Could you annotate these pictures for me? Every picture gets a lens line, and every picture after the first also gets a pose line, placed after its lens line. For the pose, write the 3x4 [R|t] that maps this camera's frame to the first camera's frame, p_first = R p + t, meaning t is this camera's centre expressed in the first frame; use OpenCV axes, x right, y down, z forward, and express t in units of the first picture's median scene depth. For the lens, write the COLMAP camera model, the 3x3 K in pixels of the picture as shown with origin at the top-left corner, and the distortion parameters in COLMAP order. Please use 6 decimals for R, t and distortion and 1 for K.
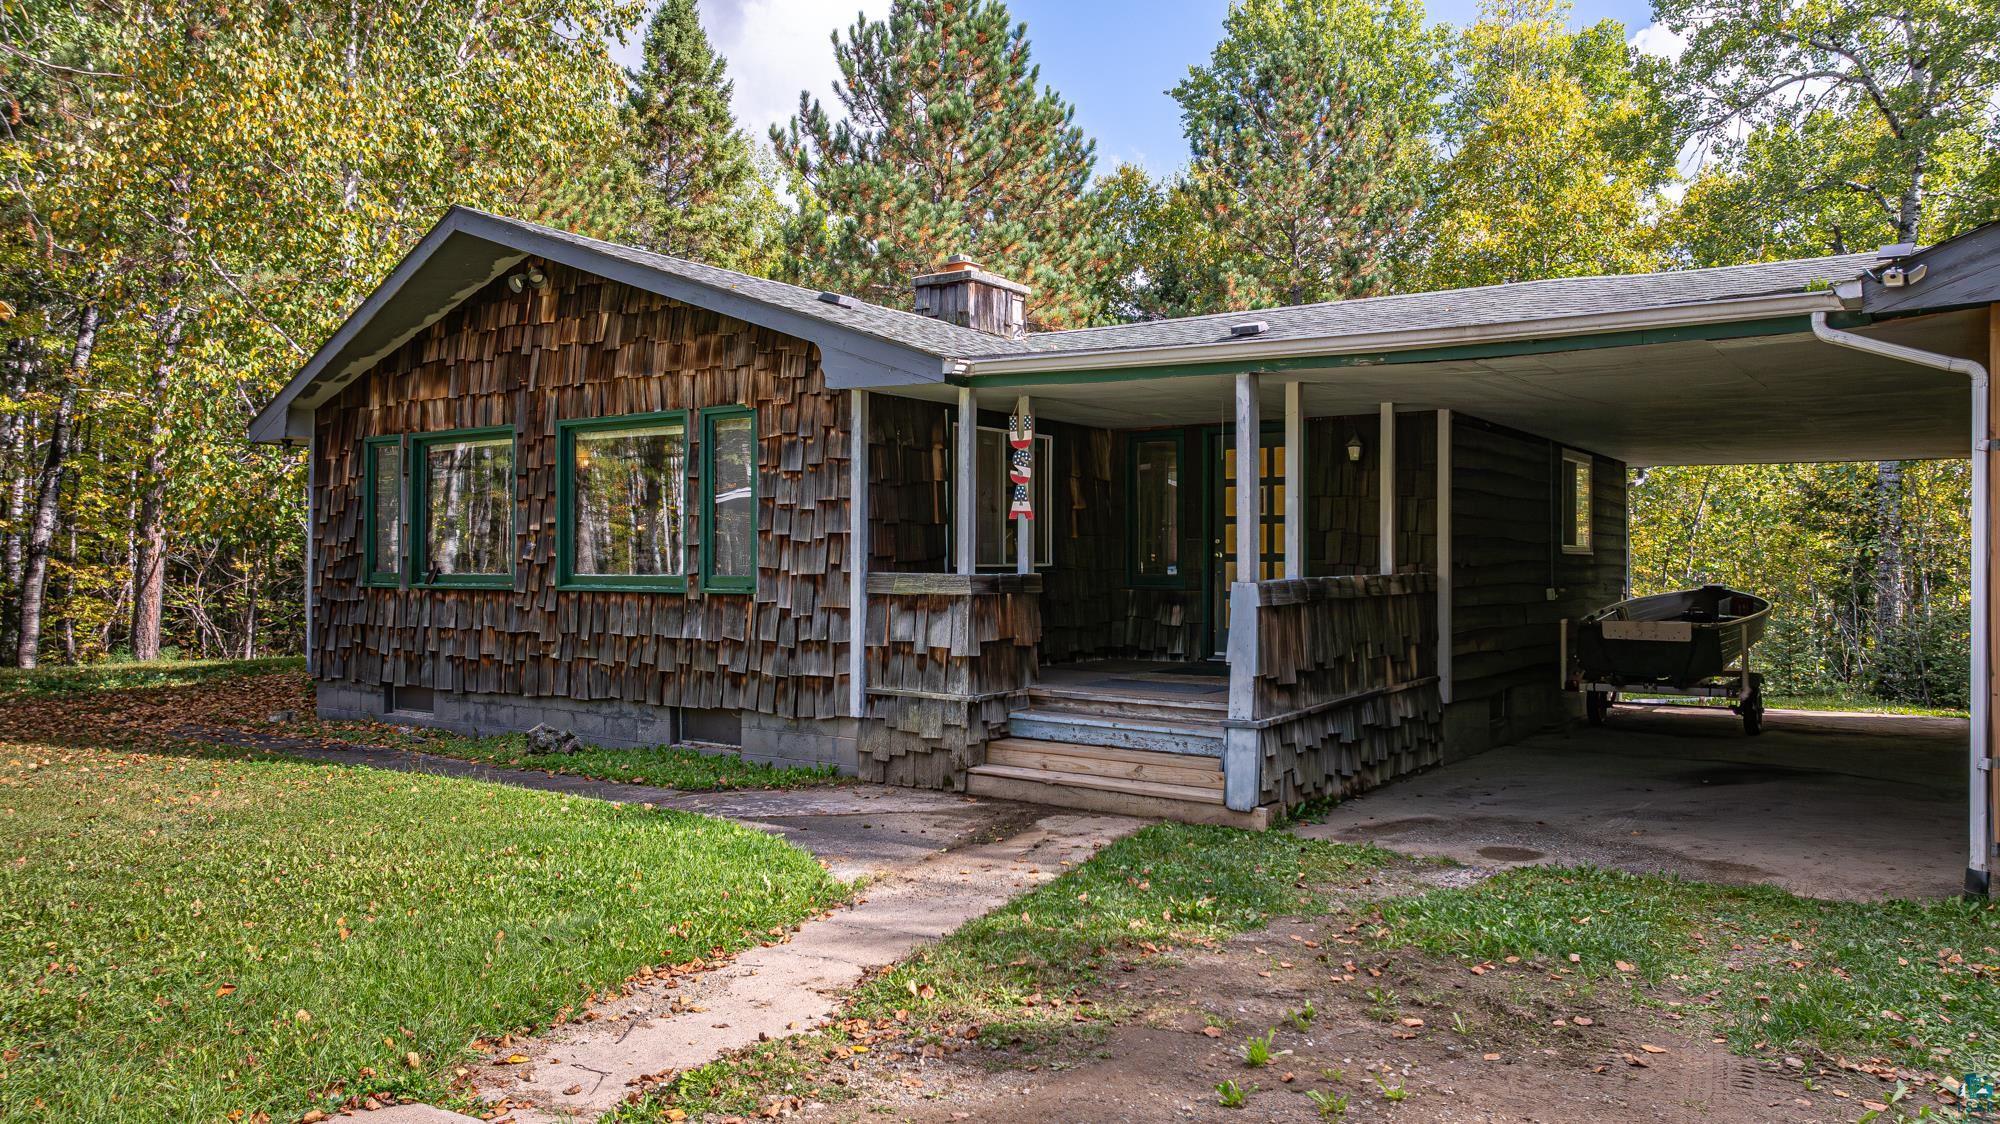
lens RADIAL K [[1404.1, 0, 1026.4], [0, 1404.1, 552.4], [0, 0, 1]] dist [-0.020659, 0.005137]
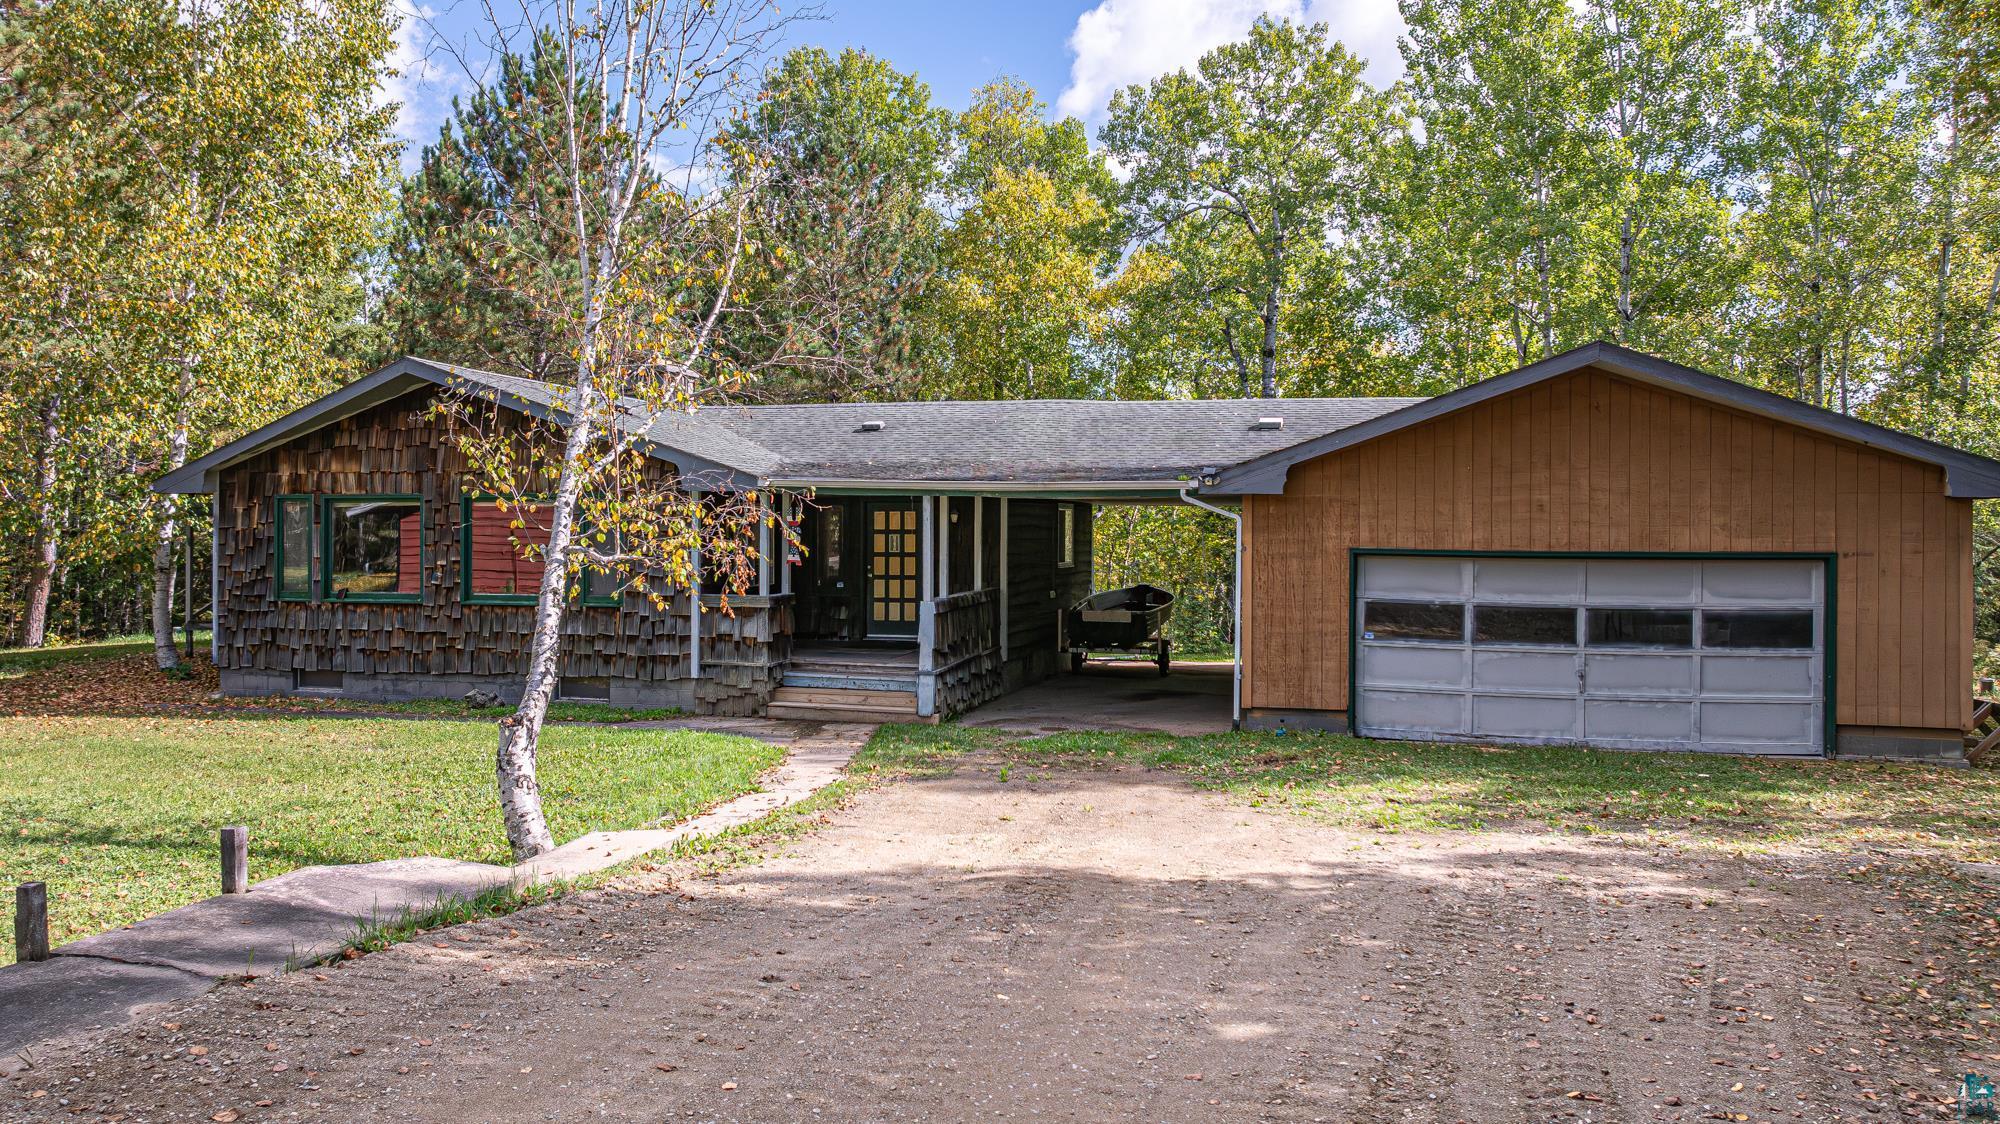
lens RADIAL K [[1405.0, 0, 1007.7], [0, 1405.0, 555.9], [0, 0, 1]] dist [-0.018509, -0.002508]
pose [[0.936262, -0.002164, 0.351295, -0.348838], [-0.005801, 0.999749, 0.021617, -0.069550], [-0.351254, -0.022277, 0.936015, -0.718644]]
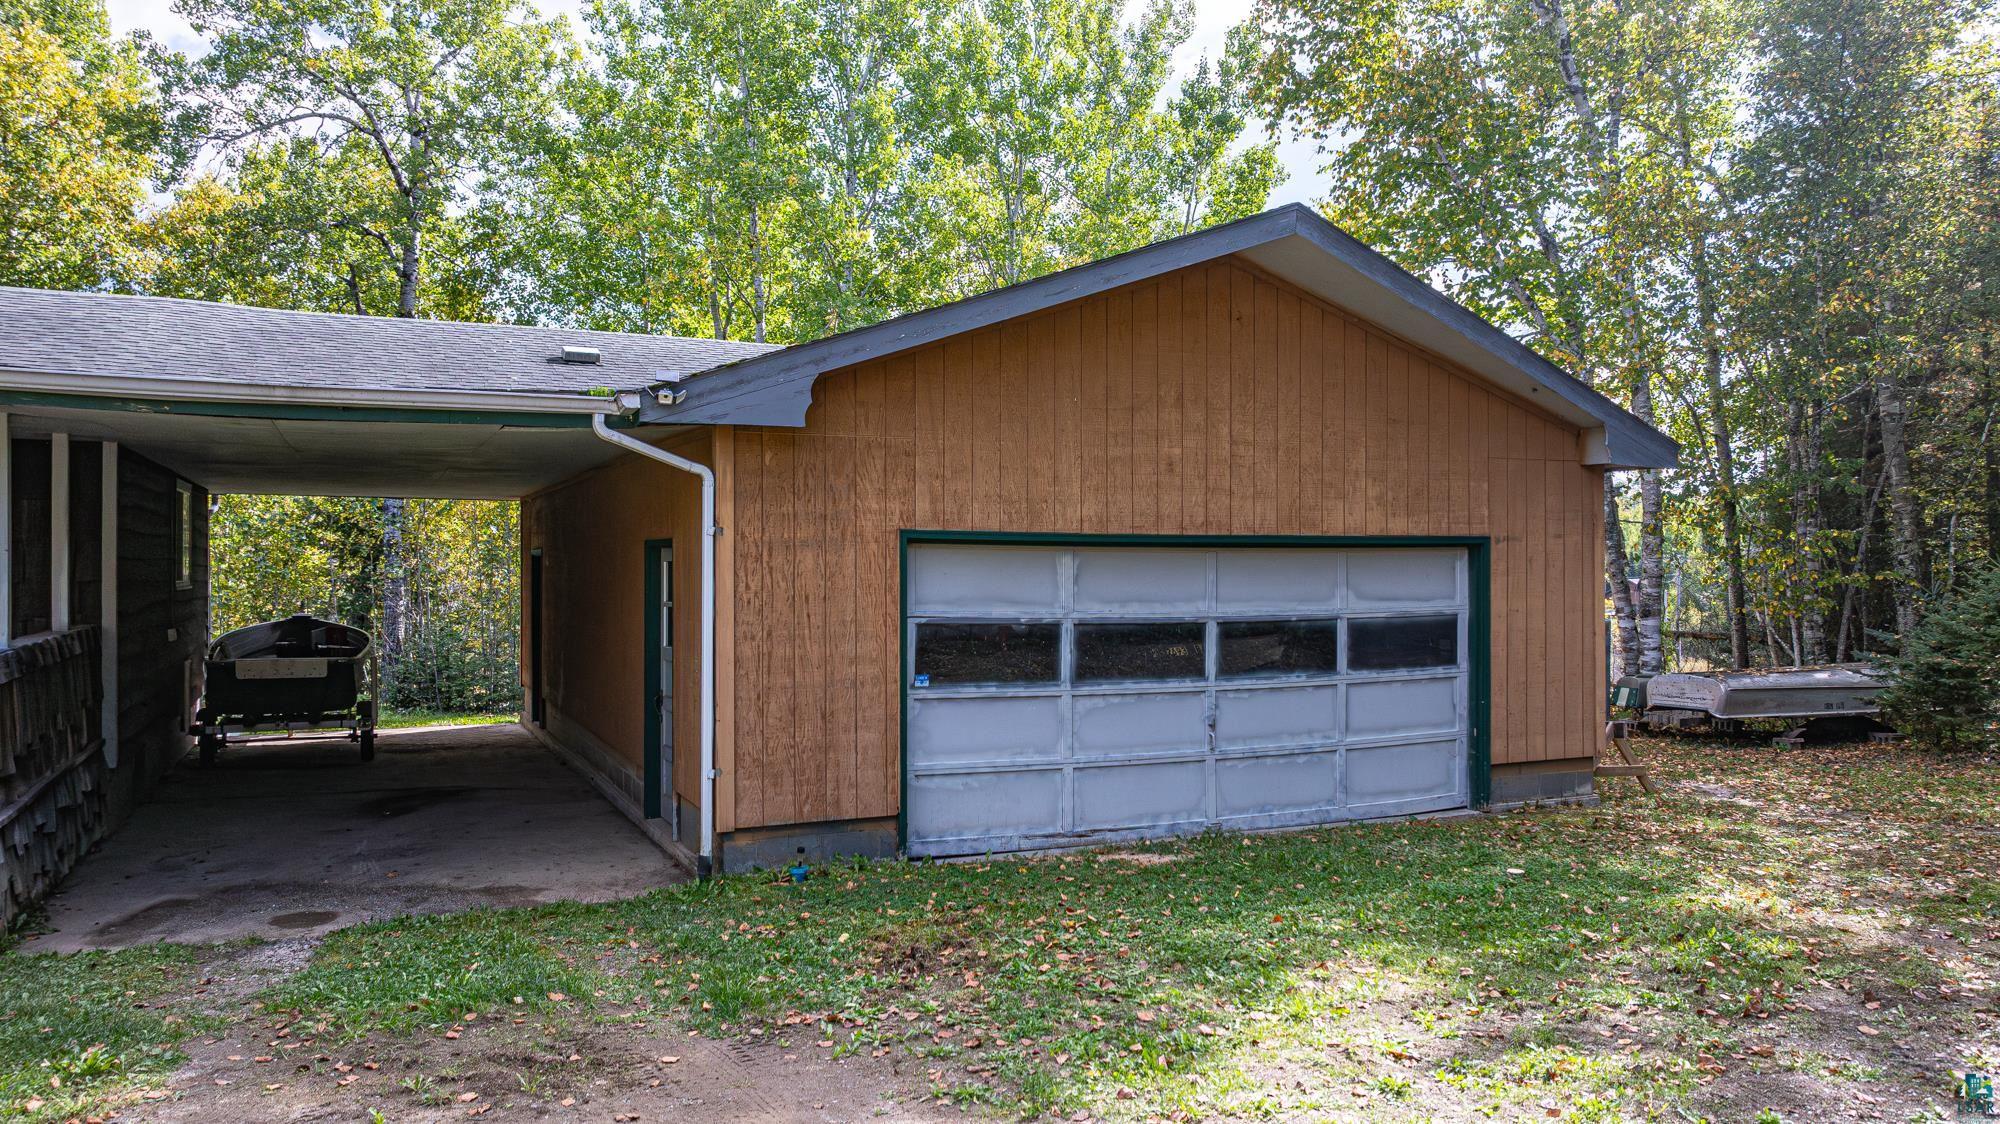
lens RADIAL K [[1405.0, 0, 1007.7], [0, 1405.0, 555.9], [0, 0, 1]] dist [-0.018509, -0.002508]
pose [[0.526491, 0.002487, 0.850177, -0.174444], [-0.001725, 0.999997, -0.001857, -0.030726], [-0.850179, -0.000489, 0.526494, 0.041983]]
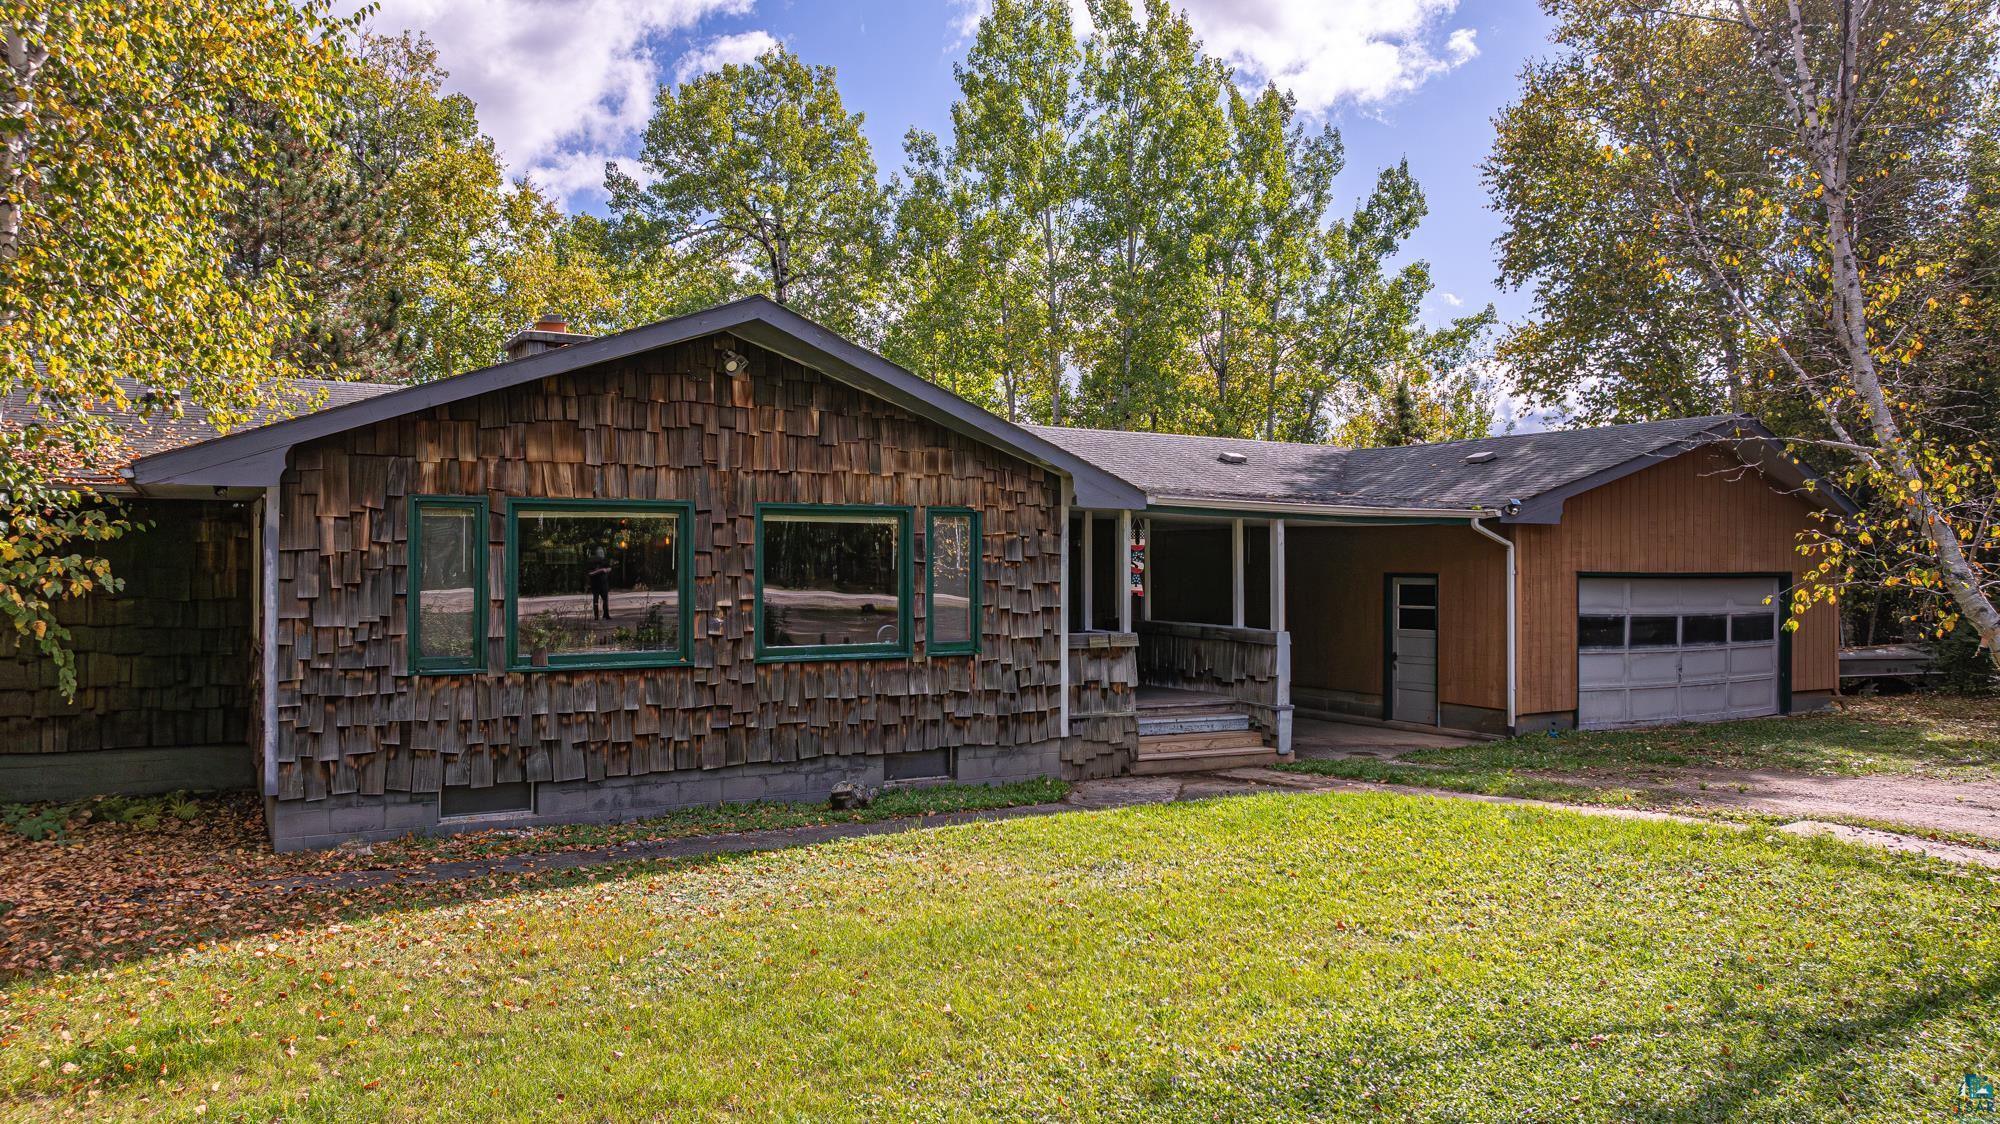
lens RADIAL K [[1359.3, 0, 1031.4], [0, 1359.3, 566.2], [0, 0, 1]] dist [0.009020, -0.062799]
pose [[0.446555, 0.000140, 0.894756, -1.290589], [-0.004539, 0.999987, 0.002109, -0.054378], [-0.894745, -0.005003, 0.446550, 0.394714]]
